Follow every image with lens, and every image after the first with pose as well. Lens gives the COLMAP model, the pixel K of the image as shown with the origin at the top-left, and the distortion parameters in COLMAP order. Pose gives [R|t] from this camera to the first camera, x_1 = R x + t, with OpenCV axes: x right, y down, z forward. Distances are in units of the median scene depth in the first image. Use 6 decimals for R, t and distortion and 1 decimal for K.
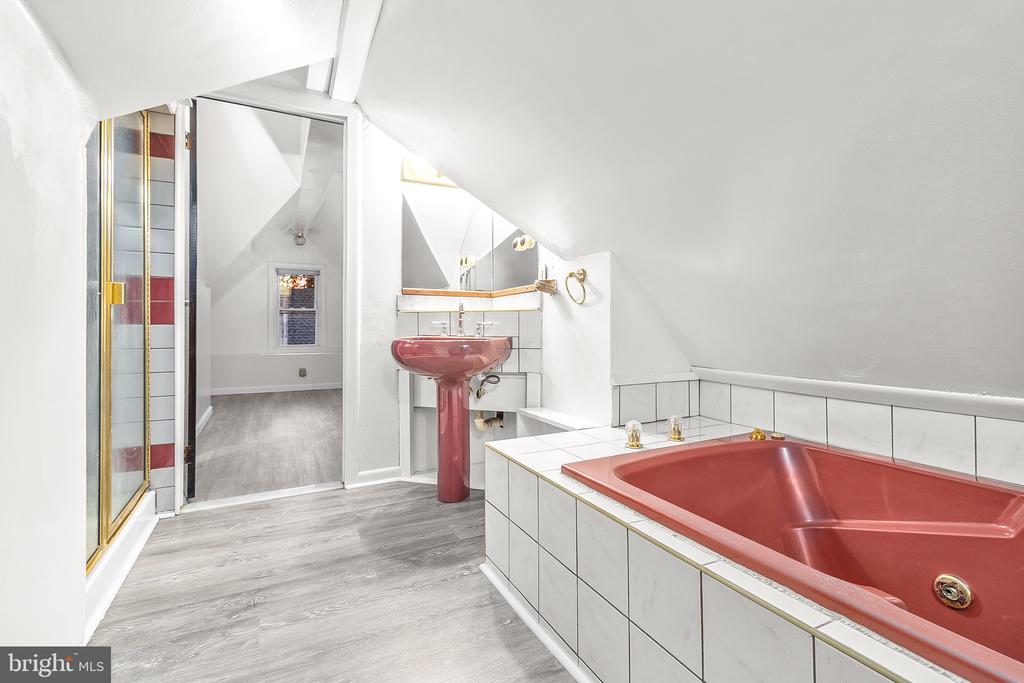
lens RADIAL K [[471.3, 0, 519.3], [0, 471.3, 332.0], [0, 0, 1]] dist [0.004894, -0.001725]
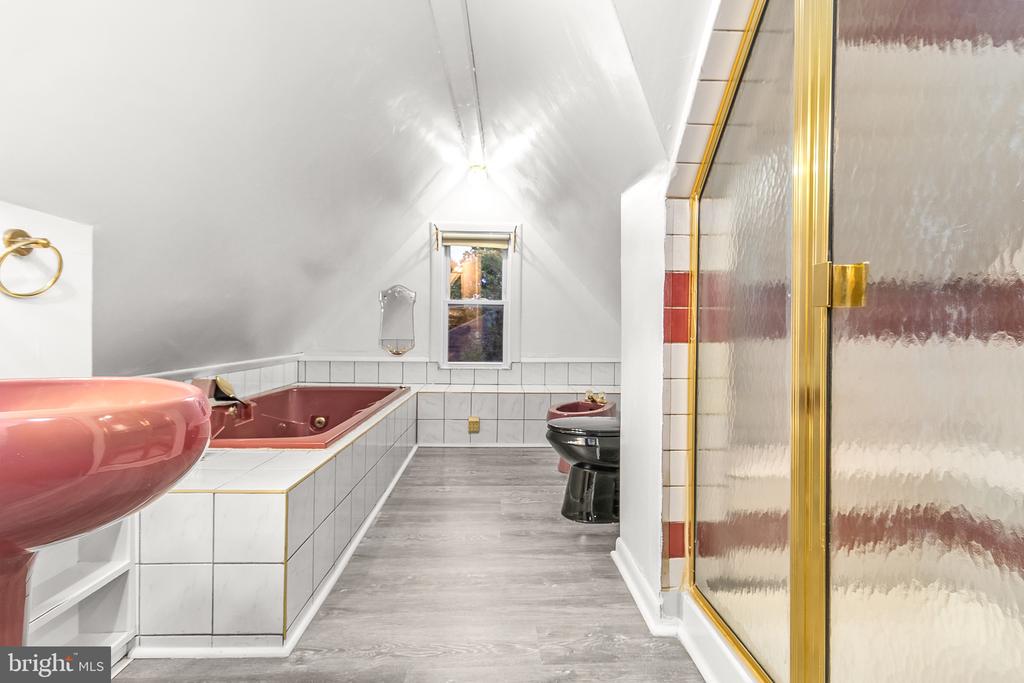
lens RADIAL K [[471.3, 0, 511.0], [0, 471.3, 334.6], [0, 0, 1]] dist [0.004894, -0.001725]
pose [[-0.903998, -0.010339, 0.427413, -0.863787], [-0.004595, 0.999885, 0.014469, -0.037689], [-0.427513, 0.011116, -0.903941, 1.809063]]
